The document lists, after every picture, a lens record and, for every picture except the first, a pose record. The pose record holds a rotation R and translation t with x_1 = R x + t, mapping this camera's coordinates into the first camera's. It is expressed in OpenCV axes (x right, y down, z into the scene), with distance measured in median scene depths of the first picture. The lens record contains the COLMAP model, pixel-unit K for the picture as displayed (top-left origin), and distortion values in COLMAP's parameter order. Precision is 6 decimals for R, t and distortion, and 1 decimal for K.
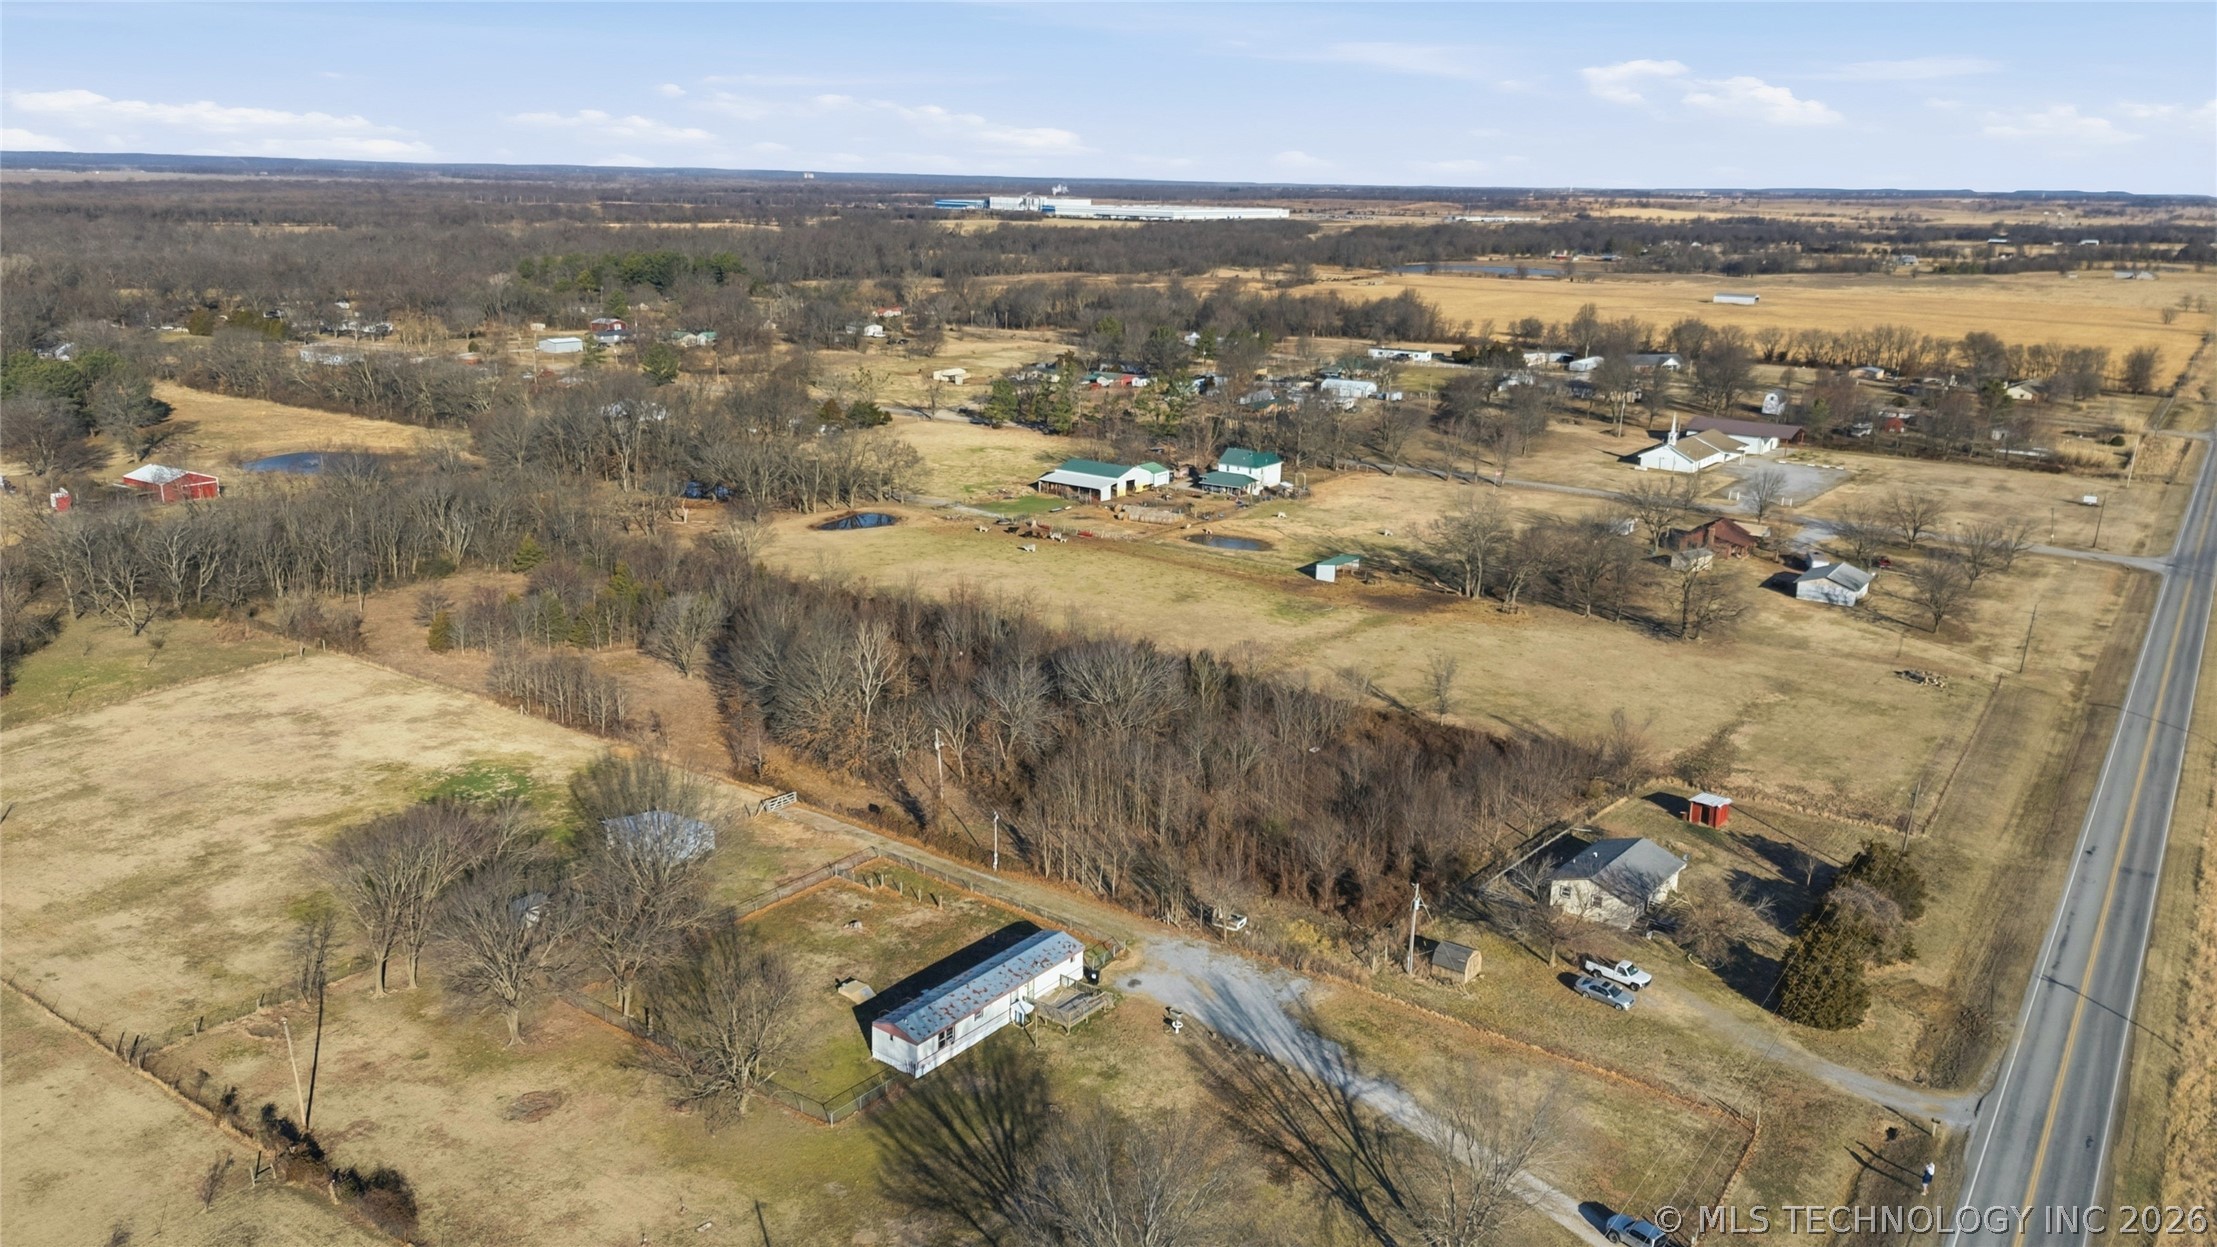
lens RADIAL K [[1617.9, 0, 1101.4], [0, 1617.9, 638.3], [0, 0, 1]] dist [0.083686, -0.082499]
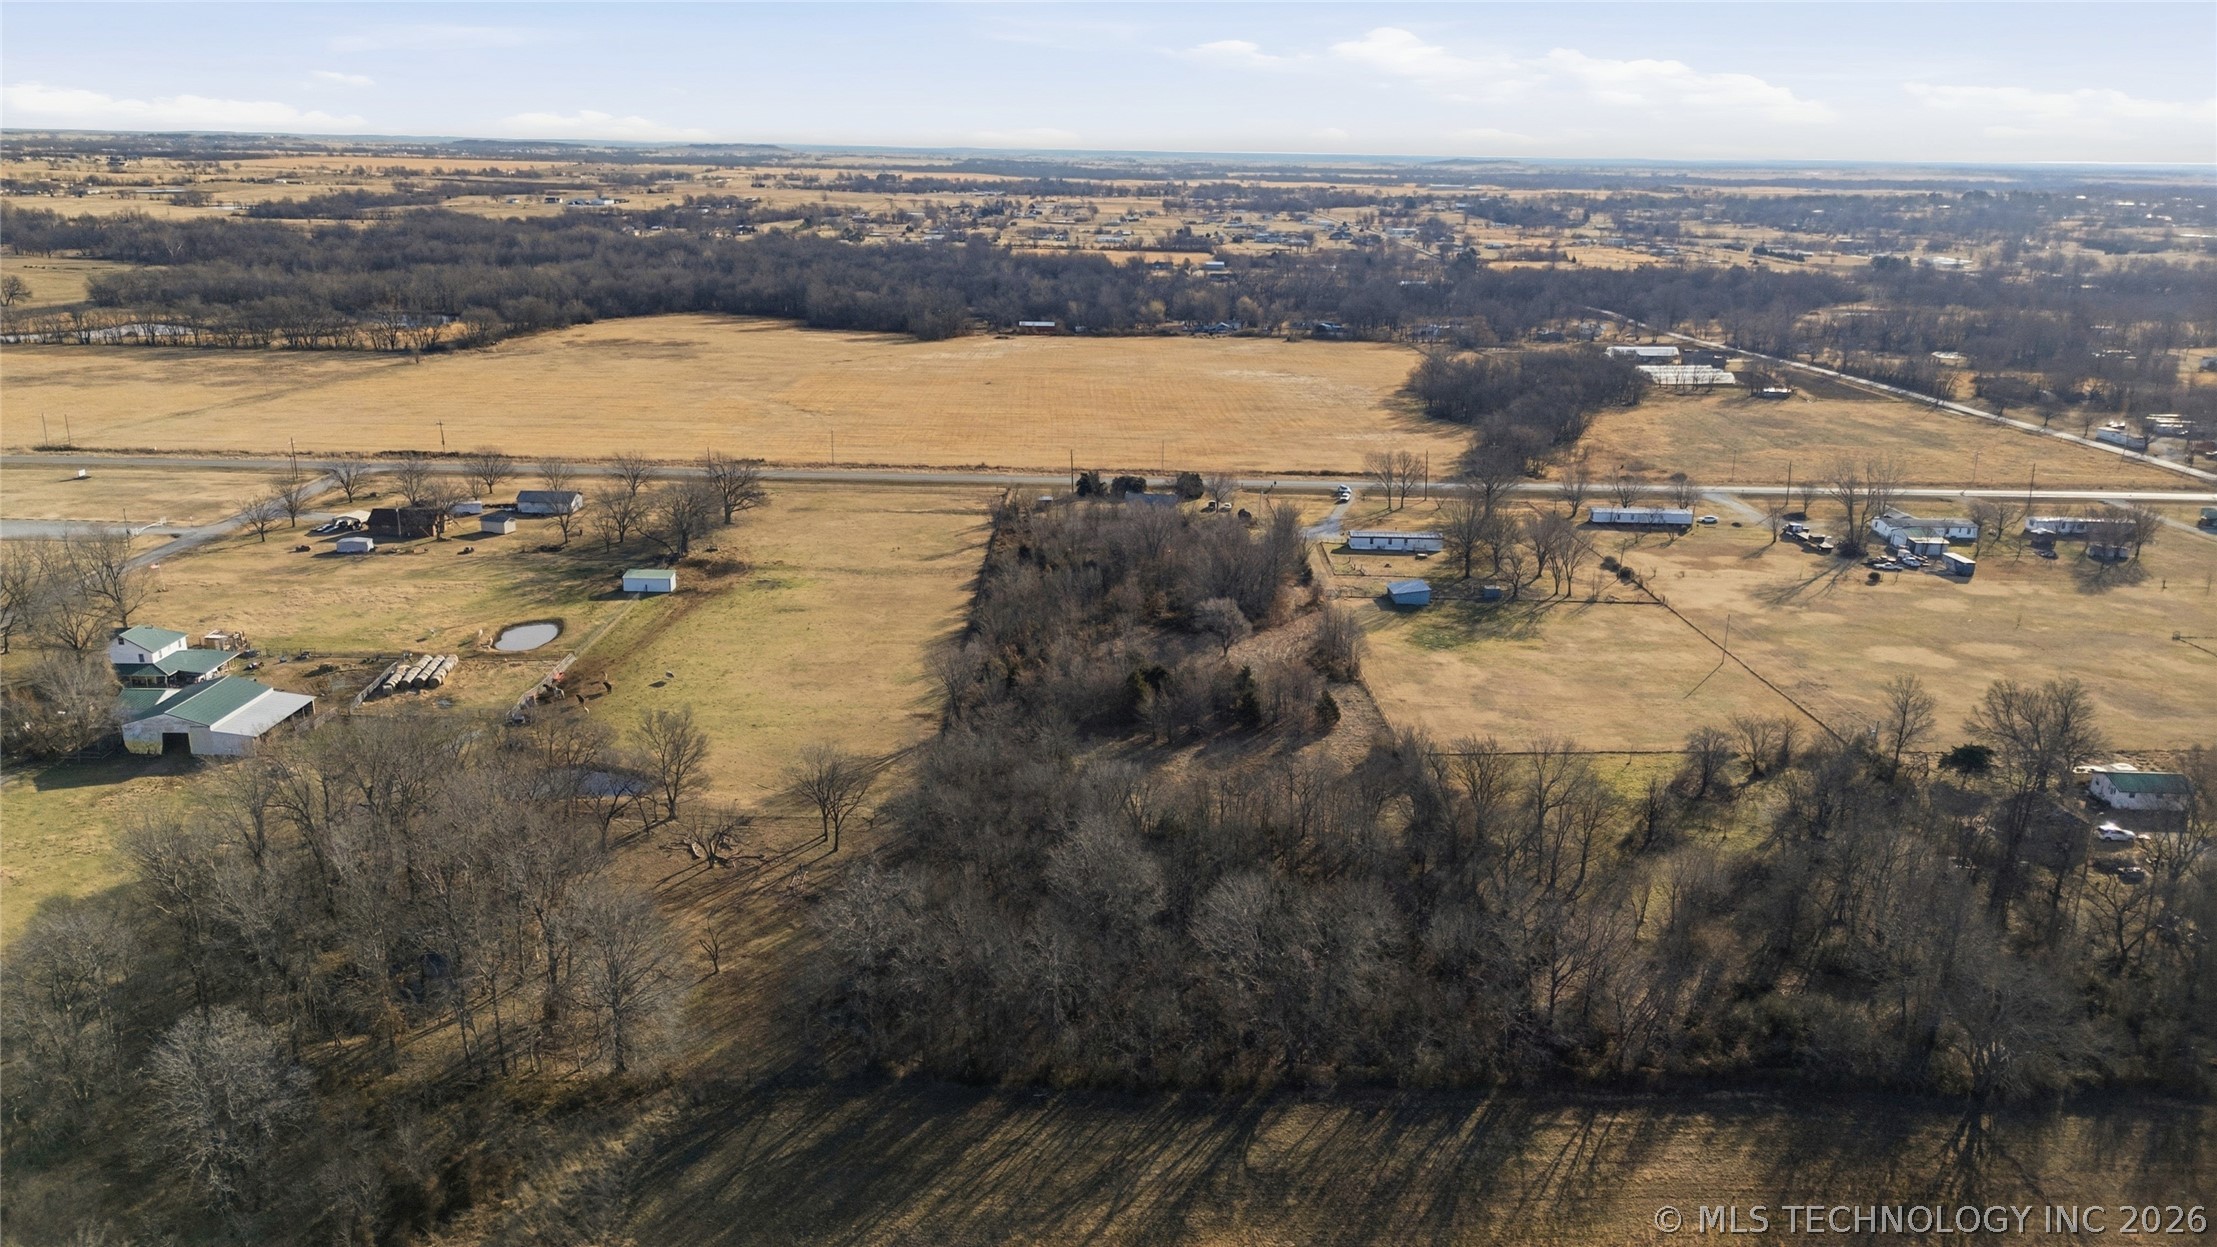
lens RADIAL K [[1617.9, 0, 1101.4], [0, 1617.9, 638.3], [0, 0, 1]] dist [0.083686, -0.082499]
pose [[-0.582824, -0.260224, 0.769805, -1.270829], [0.195386, 0.874668, 0.443599, -0.622377], [-0.788759, 0.408949, -0.458934, 1.781517]]
